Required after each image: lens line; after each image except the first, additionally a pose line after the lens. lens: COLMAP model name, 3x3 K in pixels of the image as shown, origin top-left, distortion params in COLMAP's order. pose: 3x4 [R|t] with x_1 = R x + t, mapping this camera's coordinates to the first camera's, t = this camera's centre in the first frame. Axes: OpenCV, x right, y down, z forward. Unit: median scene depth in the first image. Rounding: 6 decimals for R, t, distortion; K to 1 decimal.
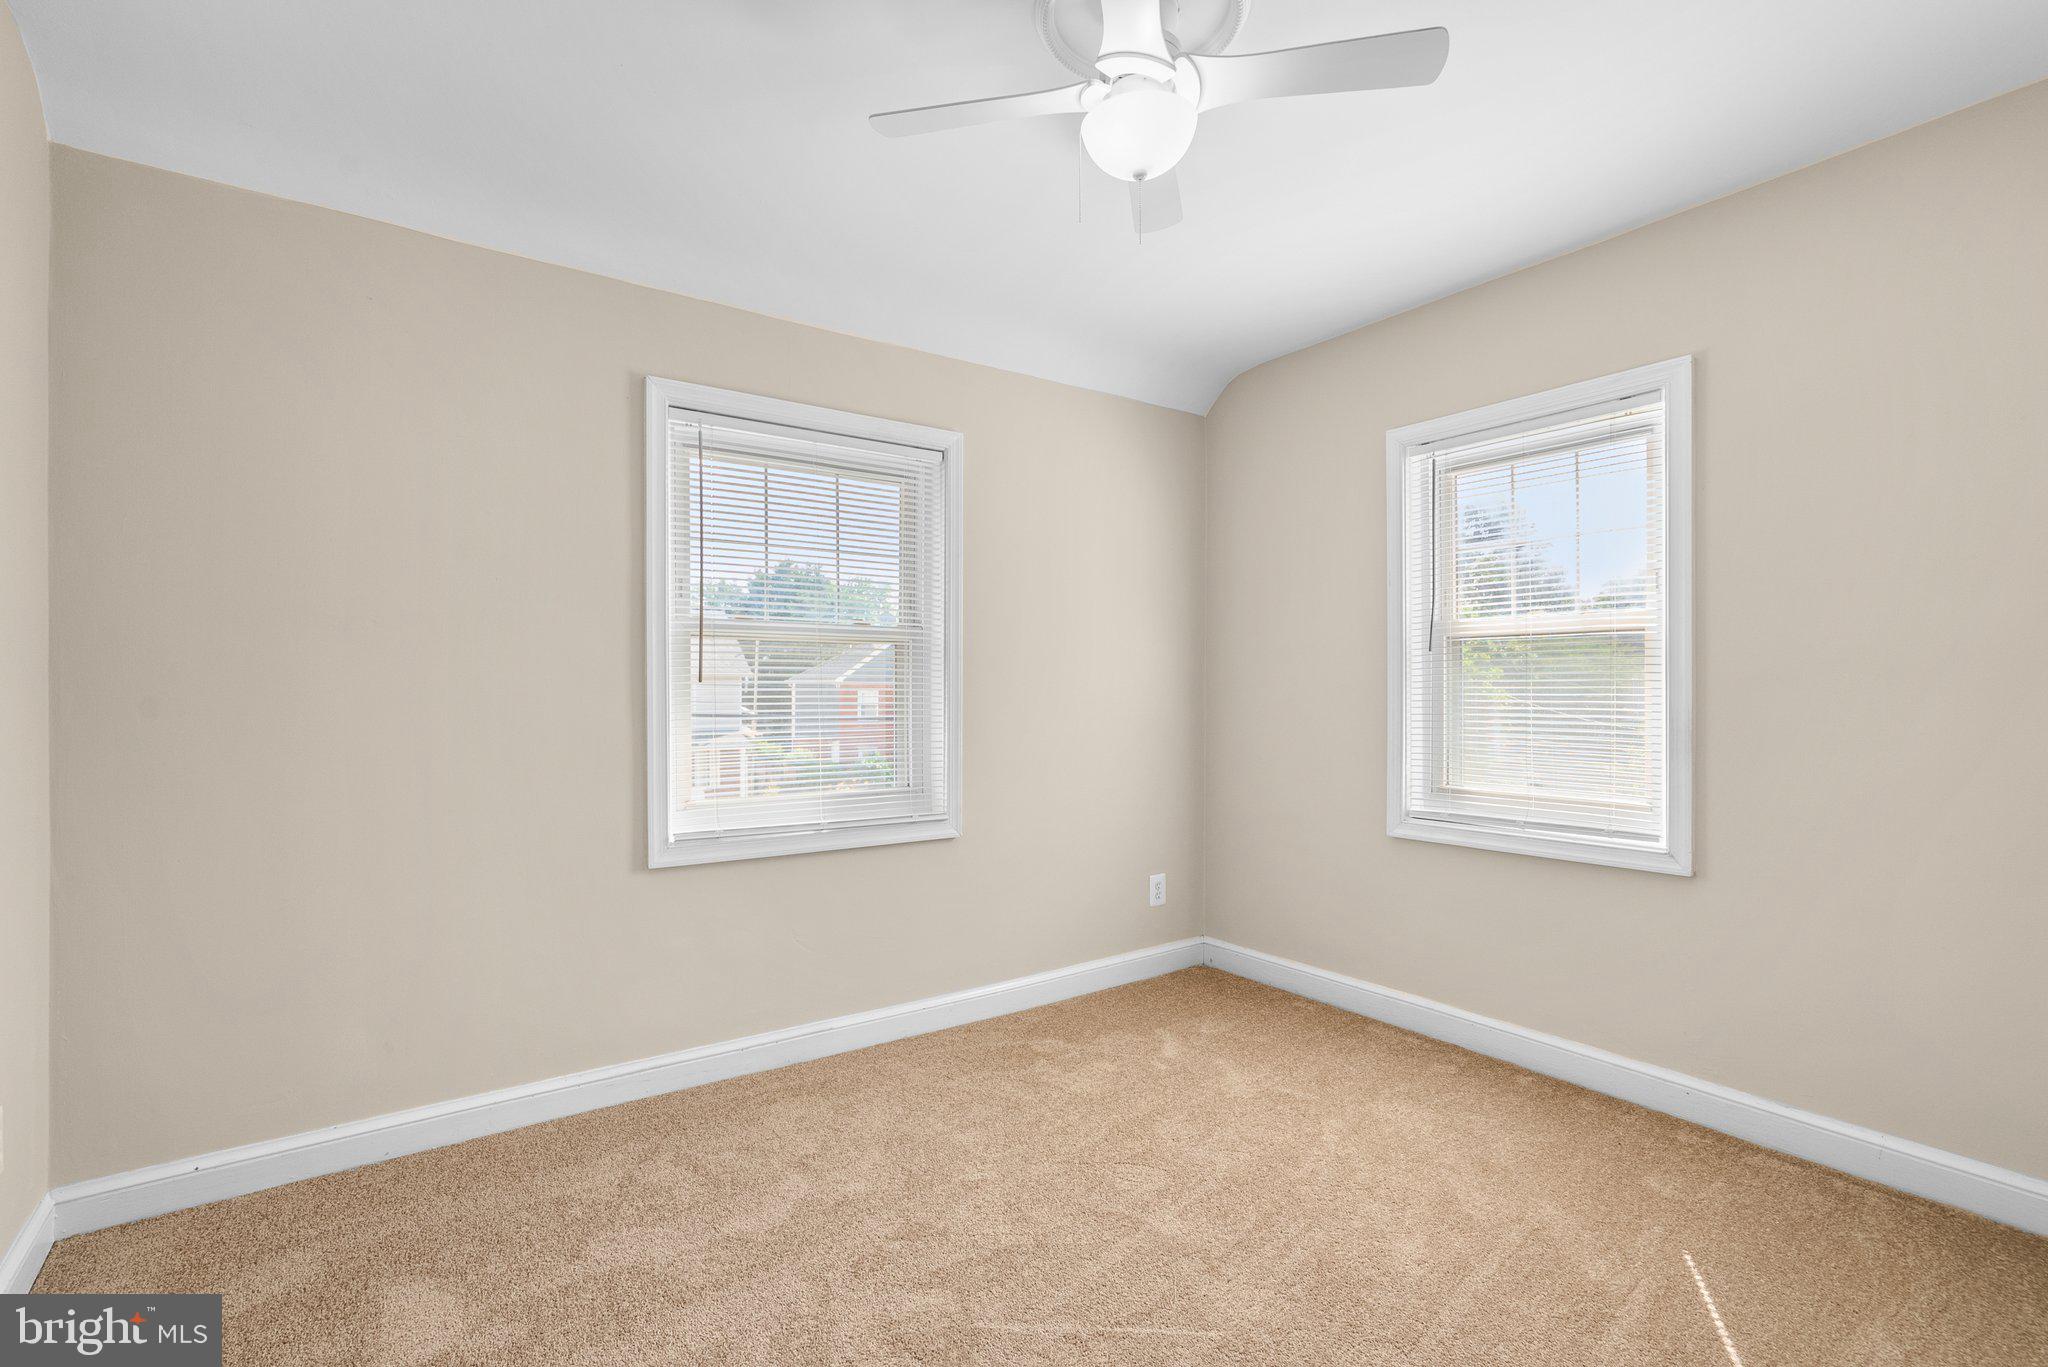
lens RADIAL K [[937.6, 0, 1018.4], [0, 937.6, 696.7], [0, 0, 1]] dist [-0.009487, -0.000044]
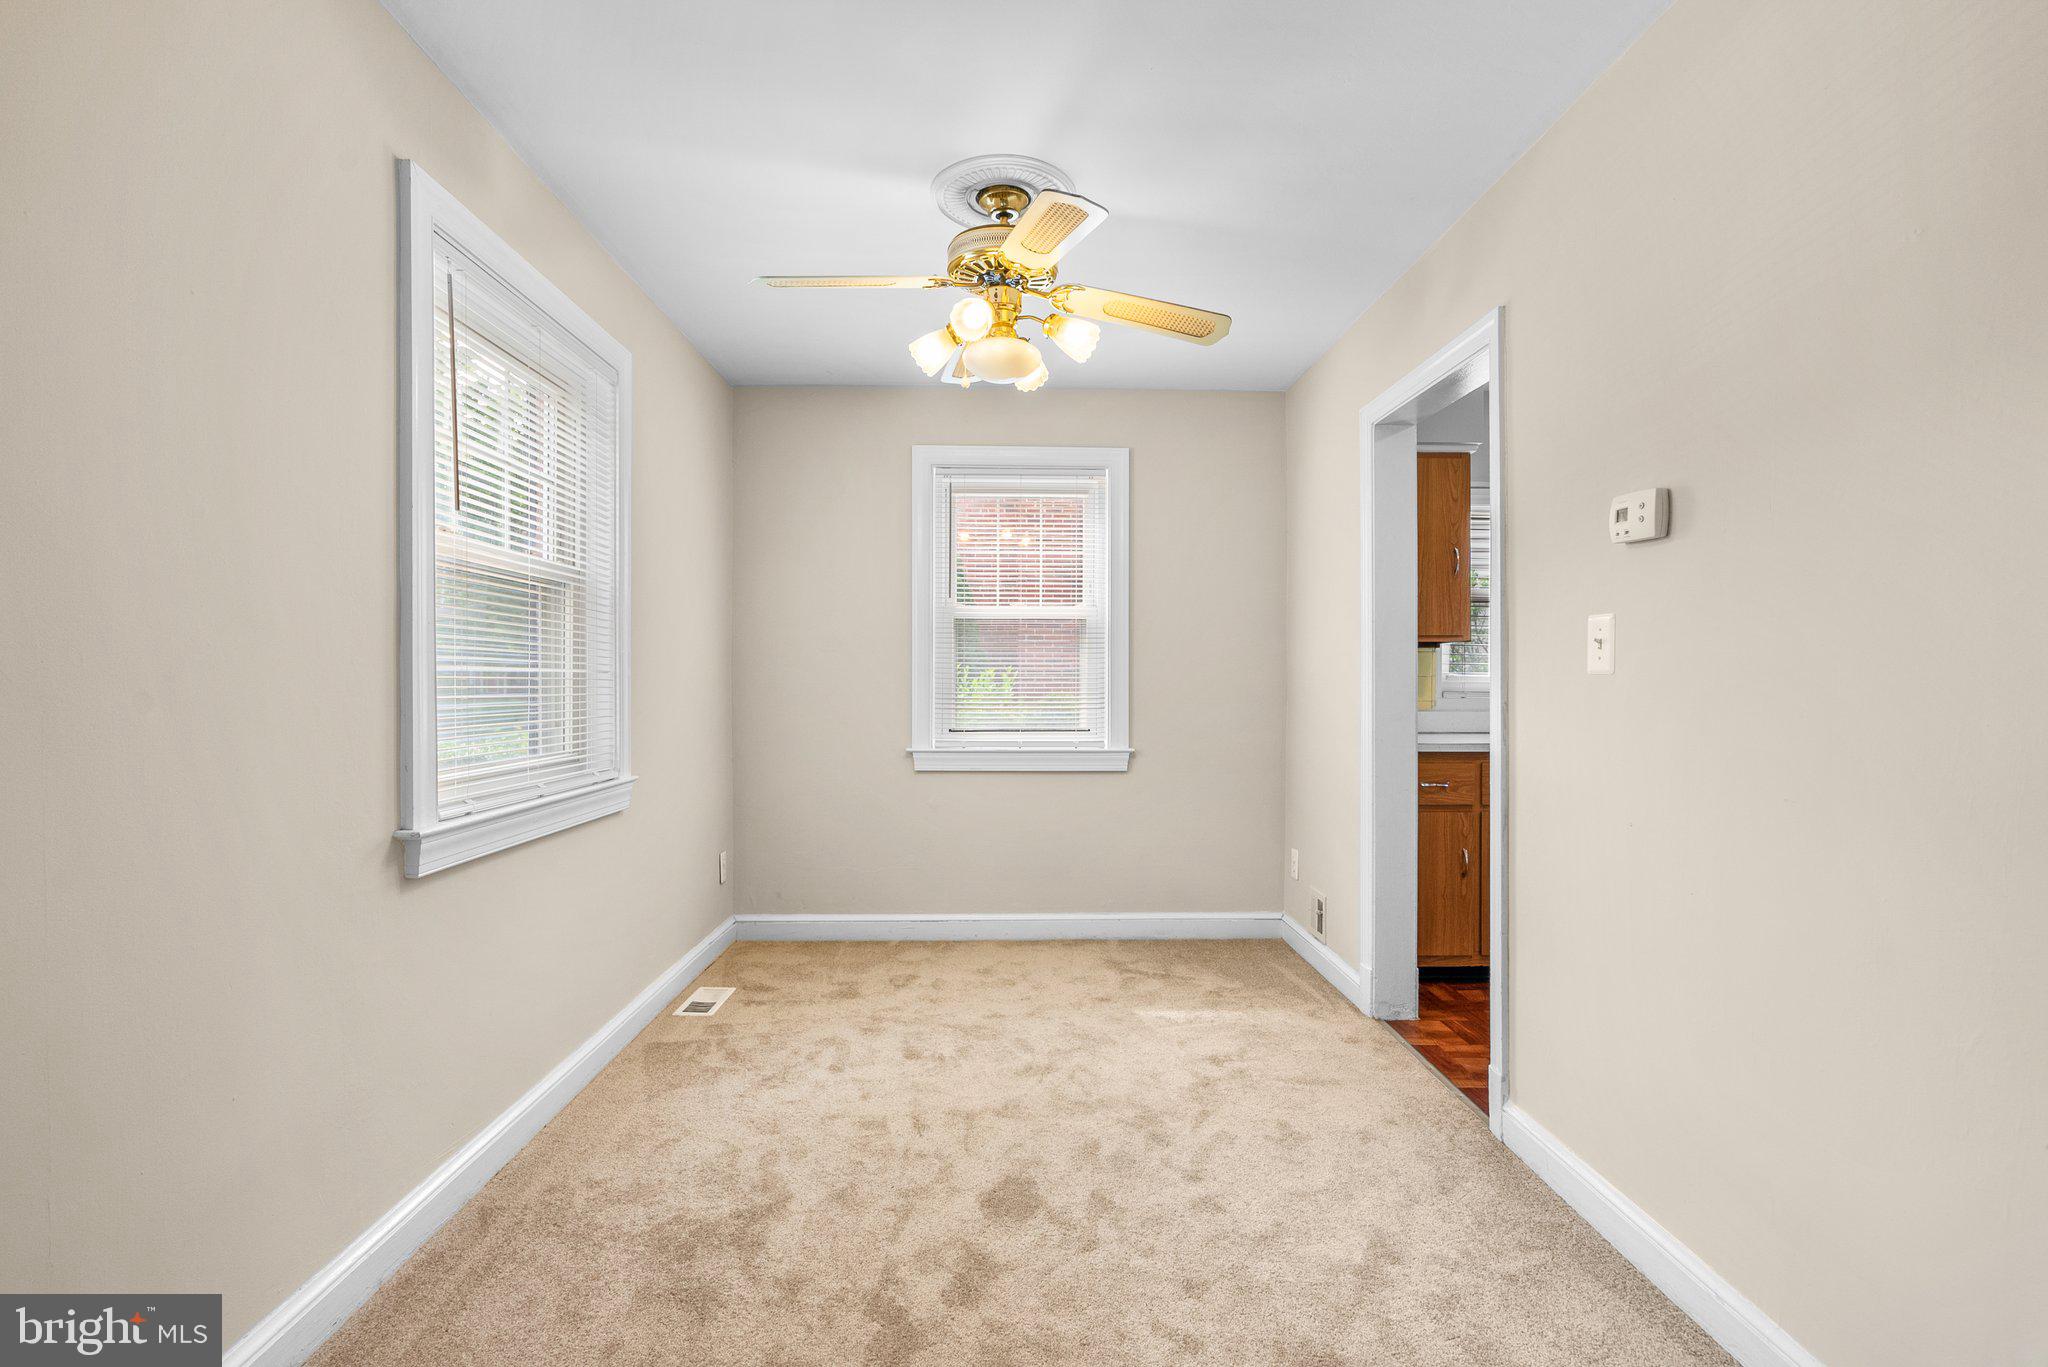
lens RADIAL K [[946.7, 0, 1024.0], [0, 946.7, 683.5], [0, 0, 1]] dist [0.008585, 0.000521]
pose [[0.531476, 0.000468, 0.847073, -0.685870], [0.001526, 0.999998, -0.001510, 0.036380], [-0.847072, 0.002095, 0.531474, 0.227595]]
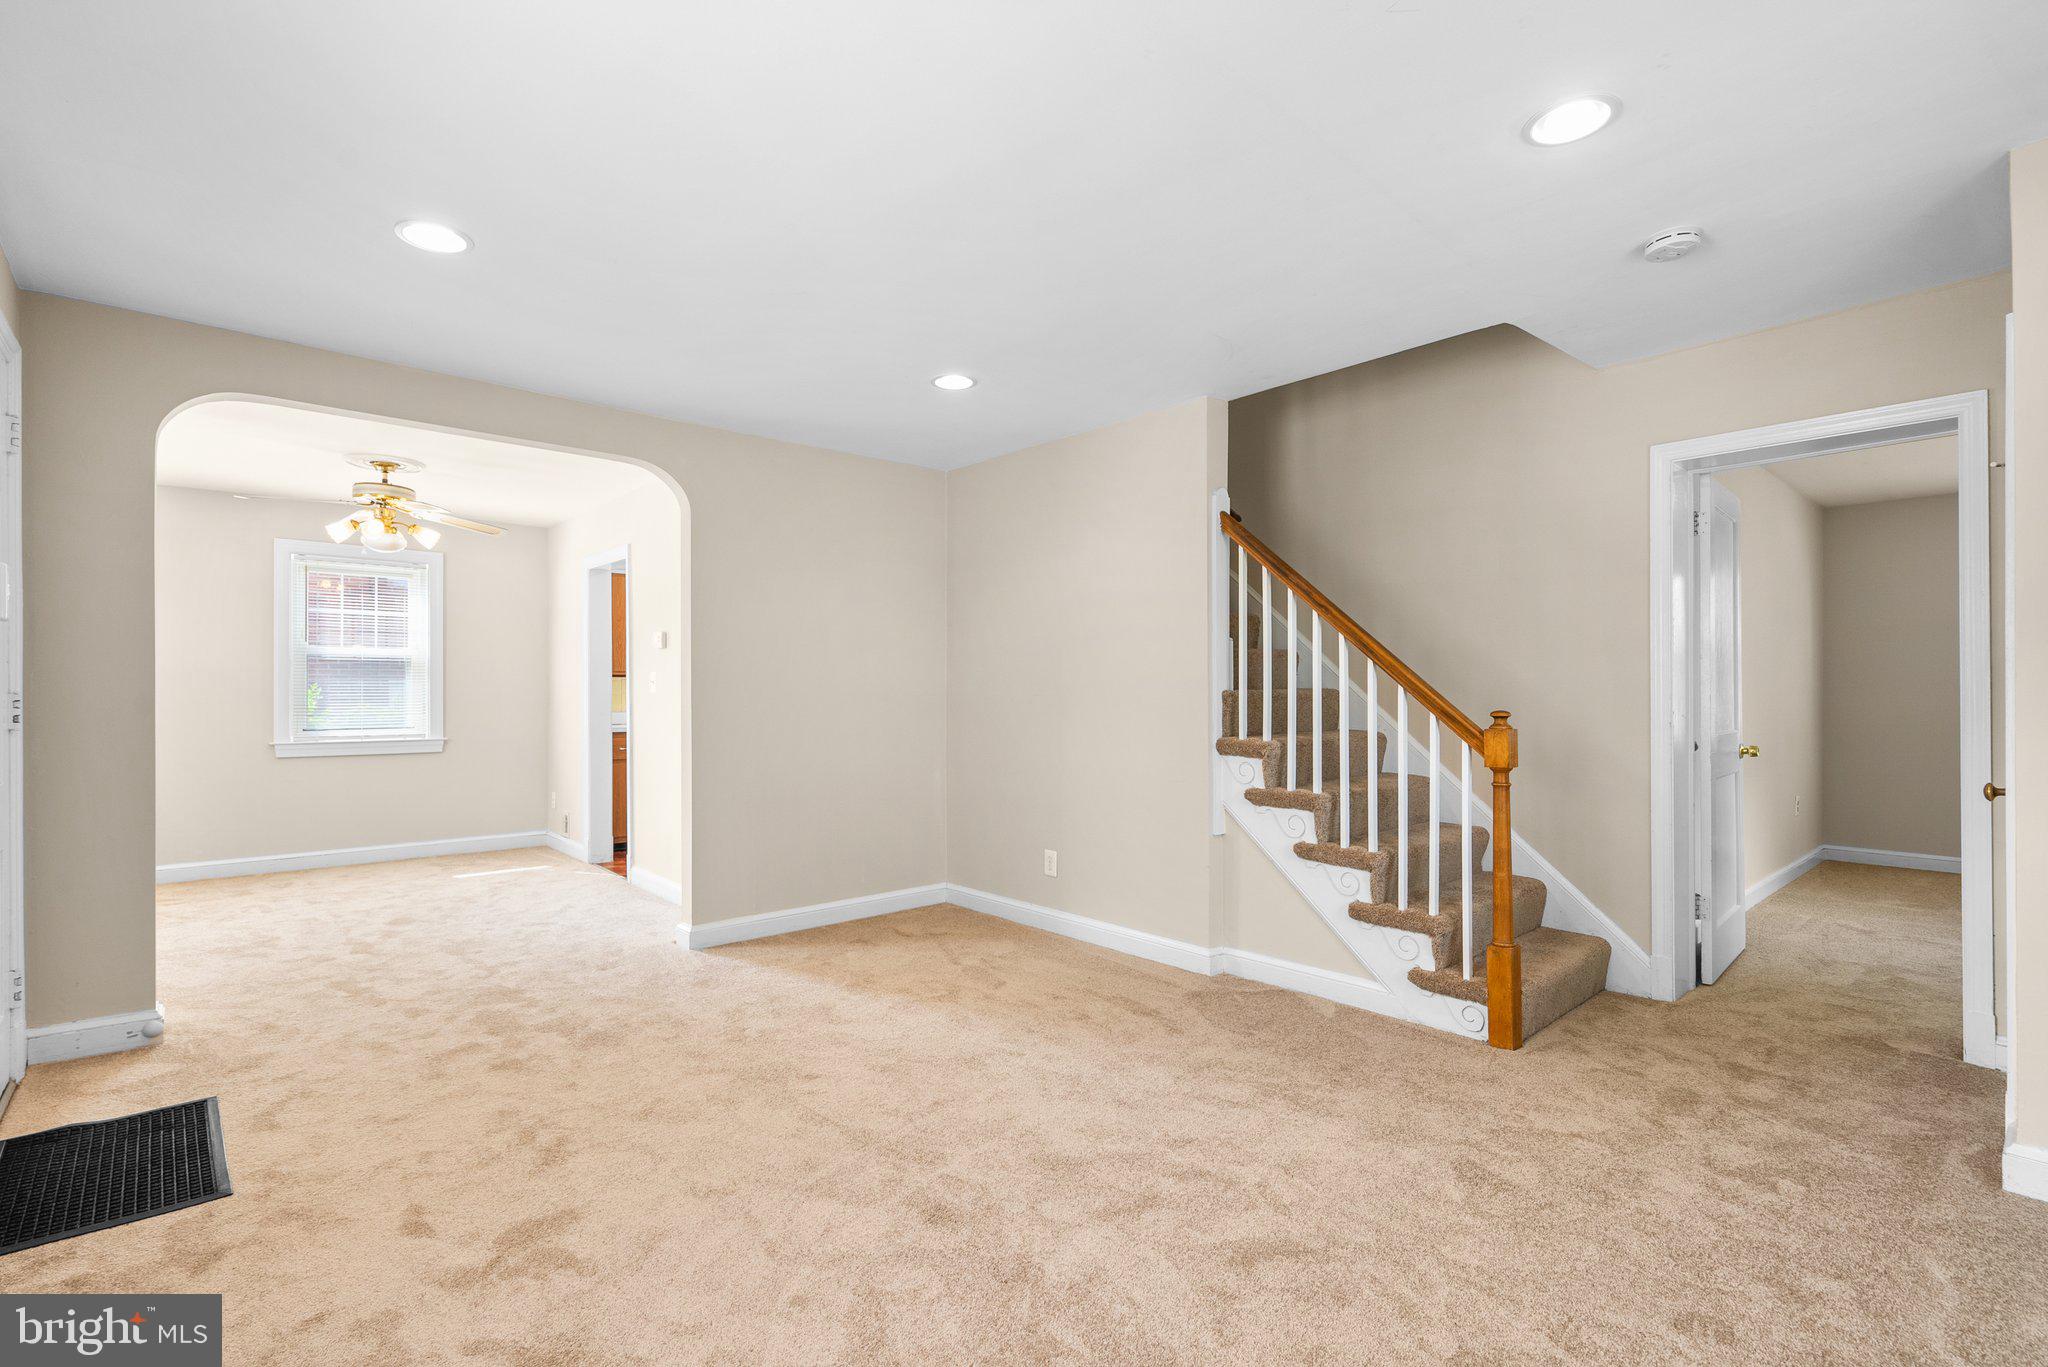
lens RADIAL K [[937.6, 0, 1018.4], [0, 937.6, 696.7], [0, 0, 1]] dist [-0.009487, -0.000044]
pose [[-0.134042, 0.001034, 0.990975, -1.845261], [0.006182, 0.999981, -0.000207, 0.040170], [-0.990956, 0.006099, -0.134046, -0.235702]]
